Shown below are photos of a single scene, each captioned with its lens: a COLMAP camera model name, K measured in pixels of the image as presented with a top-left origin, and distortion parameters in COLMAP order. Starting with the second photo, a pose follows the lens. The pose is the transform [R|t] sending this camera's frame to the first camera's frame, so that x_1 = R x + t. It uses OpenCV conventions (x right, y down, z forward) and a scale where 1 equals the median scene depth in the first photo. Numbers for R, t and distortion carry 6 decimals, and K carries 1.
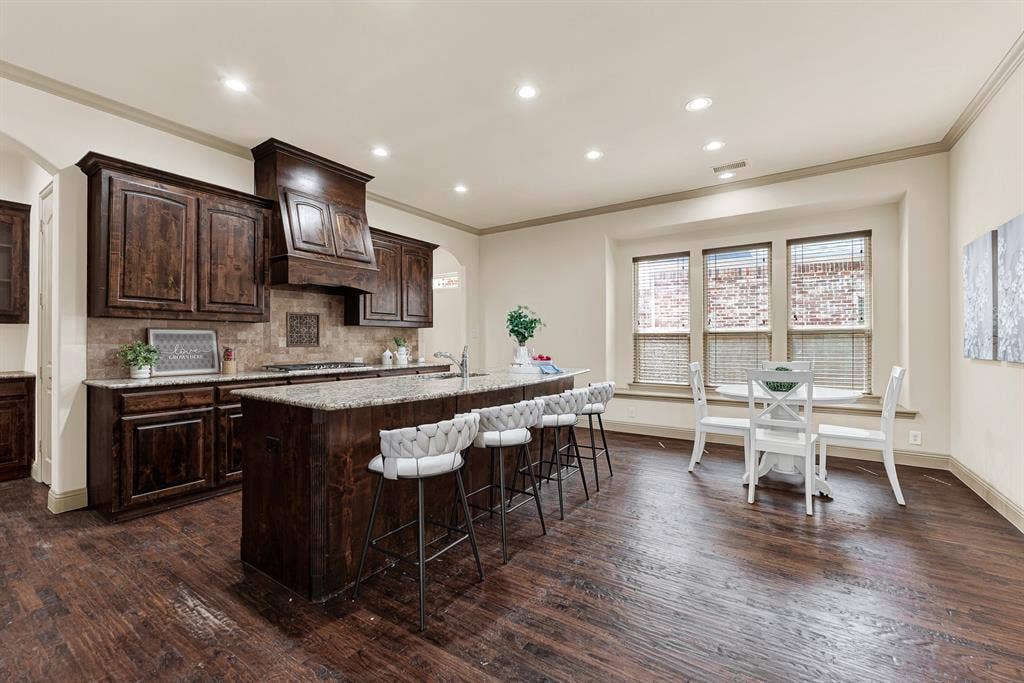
lens RADIAL K [[423.9, 0, 512.7], [0, 423.9, 345.3], [0, 0, 1]] dist [-0.003714, -0.000612]
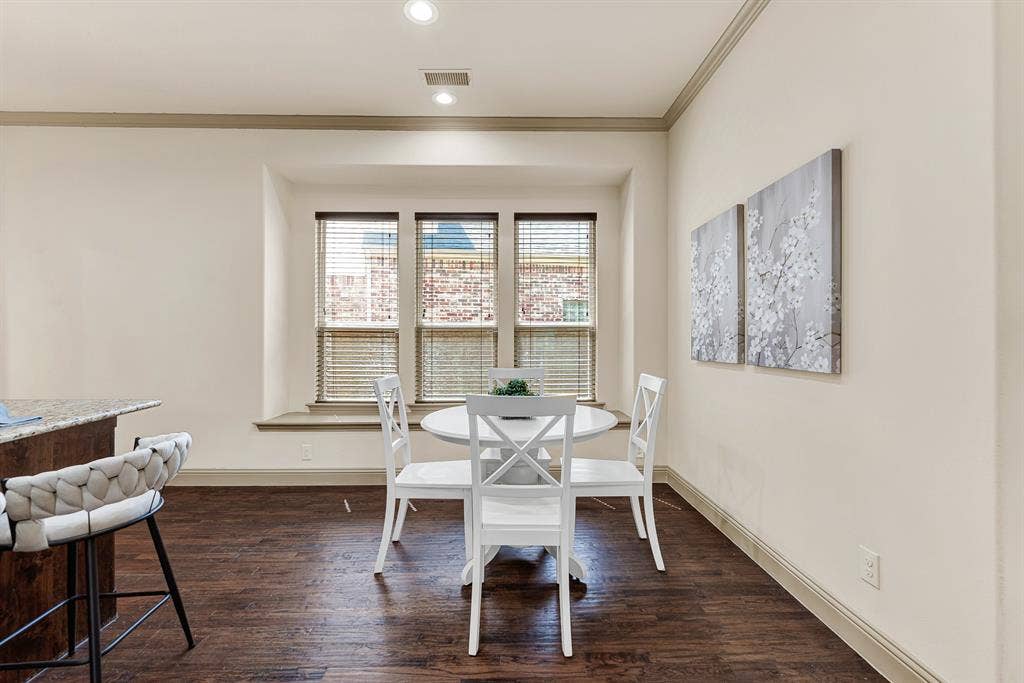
lens RADIAL K [[423.9, 0, 520.7], [0, 423.9, 335.9], [0, 0, 1]] dist [-0.003714, -0.000612]
pose [[0.813059, 0.010146, 0.582093, 0.251164], [0.001533, 0.999807, -0.019569, -0.002916], [-0.582179, 0.016803, 0.812887, 0.446897]]
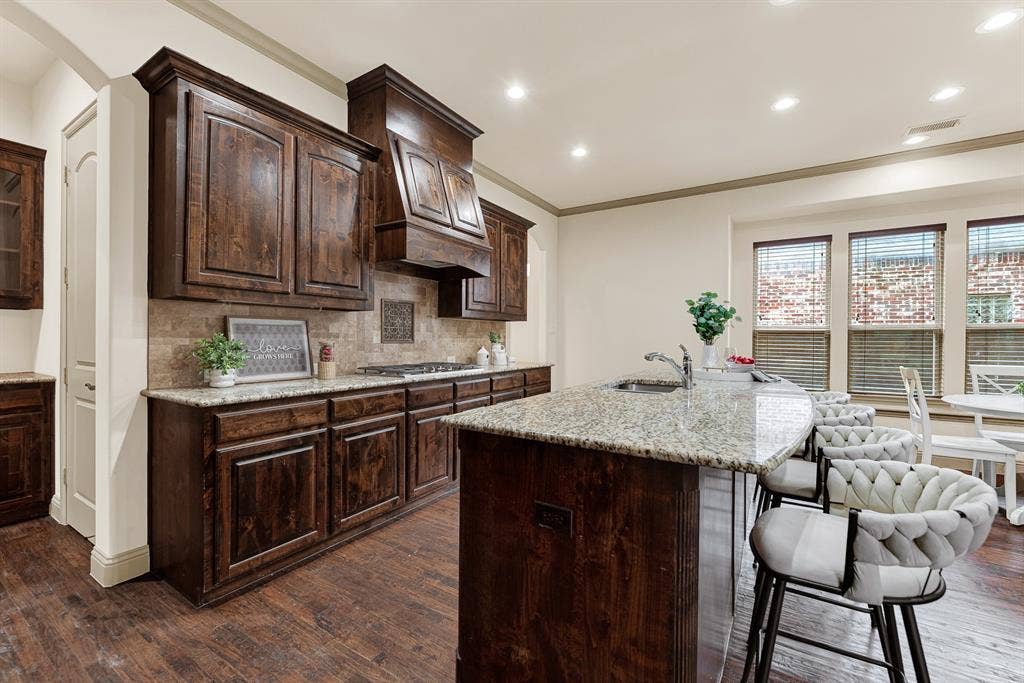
lens RADIAL K [[423.9, 0, 517.8], [0, 423.9, 345.4], [0, 0, 1]] dist [-0.003714, -0.000612]
pose [[0.999416, 0.008312, 0.033140, -0.346322], [-0.008598, 0.999927, 0.008485, -0.001040], [-0.033067, -0.008765, 0.999415, 0.234637]]
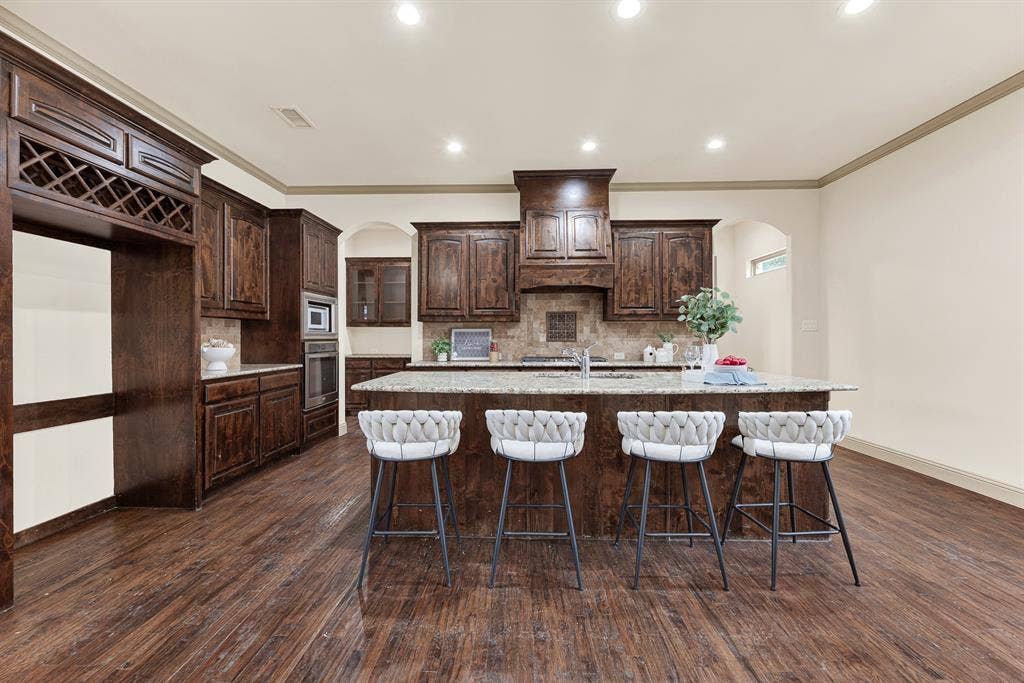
lens RADIAL K [[423.9, 0, 510.1], [0, 423.9, 340.9], [0, 0, 1]] dist [-0.003714, -0.000612]
pose [[0.529915, 0.007262, -0.848020, 0.451099], [-0.005960, 0.999971, 0.004839, -0.004118], [0.848030, 0.002490, 0.529943, 0.337922]]
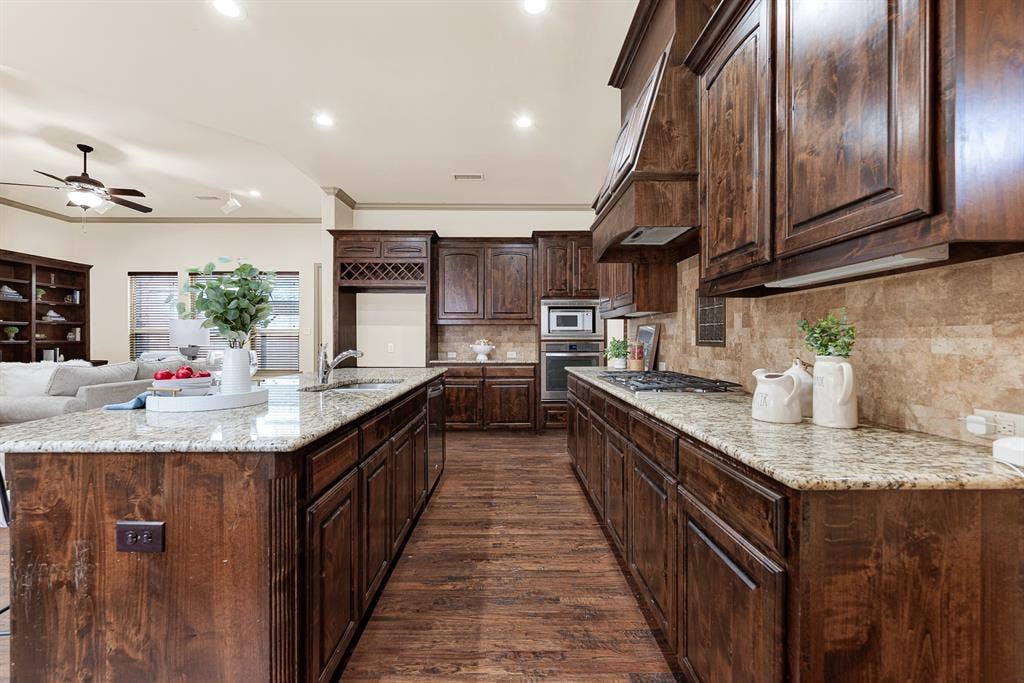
lens RADIAL K [[423.9, 0, 515.2], [0, 423.9, 346.0], [0, 0, 1]] dist [-0.003714, -0.000612]
pose [[-0.820499, 0.009521, -0.571569, 0.039508], [-0.003474, 0.999760, 0.021640, -0.009382], [0.571638, 0.019741, -0.820268, 1.529632]]
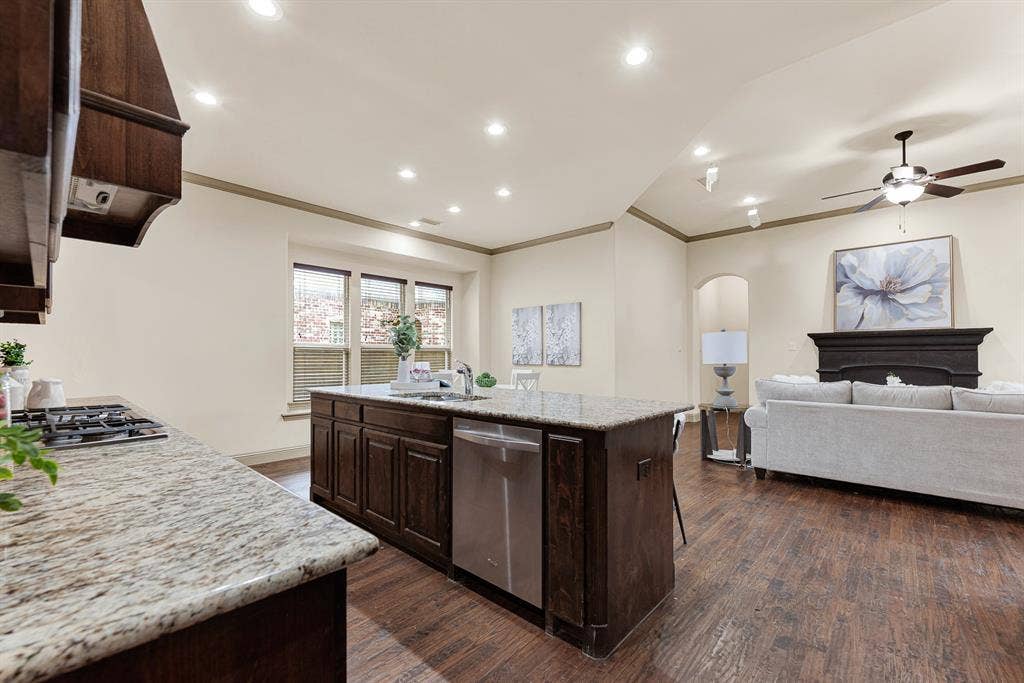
lens RADIAL K [[423.9, 0, 505.5], [0, 423.9, 356.9], [0, 0, 1]] dist [-0.003714, -0.000612]
pose [[0.157562, -0.000123, 0.987509, -0.823597], [0.009015, 0.999958, -0.001314, -0.002925], [-0.987468, 0.009110, 0.157556, 0.641839]]
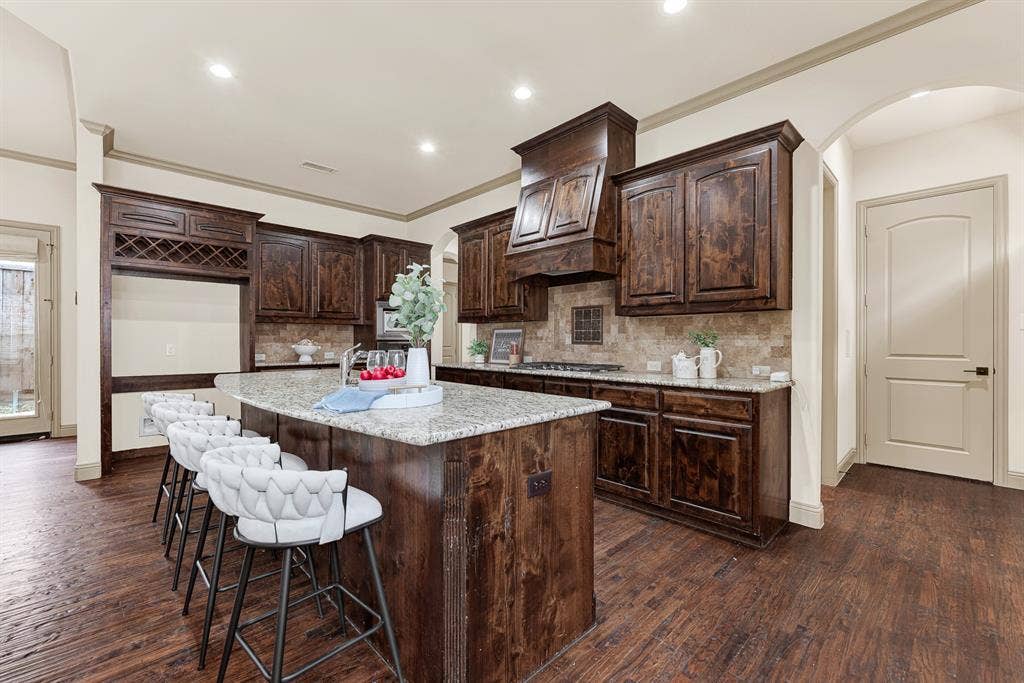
lens RADIAL K [[423.9, 0, 515.2], [0, 423.9, 347.2], [0, 0, 1]] dist [-0.003714, -0.000612]
pose [[-0.207926, 0.017456, -0.977989, 0.473199], [-0.009436, 0.999758, 0.019851, -0.008029], [0.978099, 0.013356, -0.207711, 1.211485]]
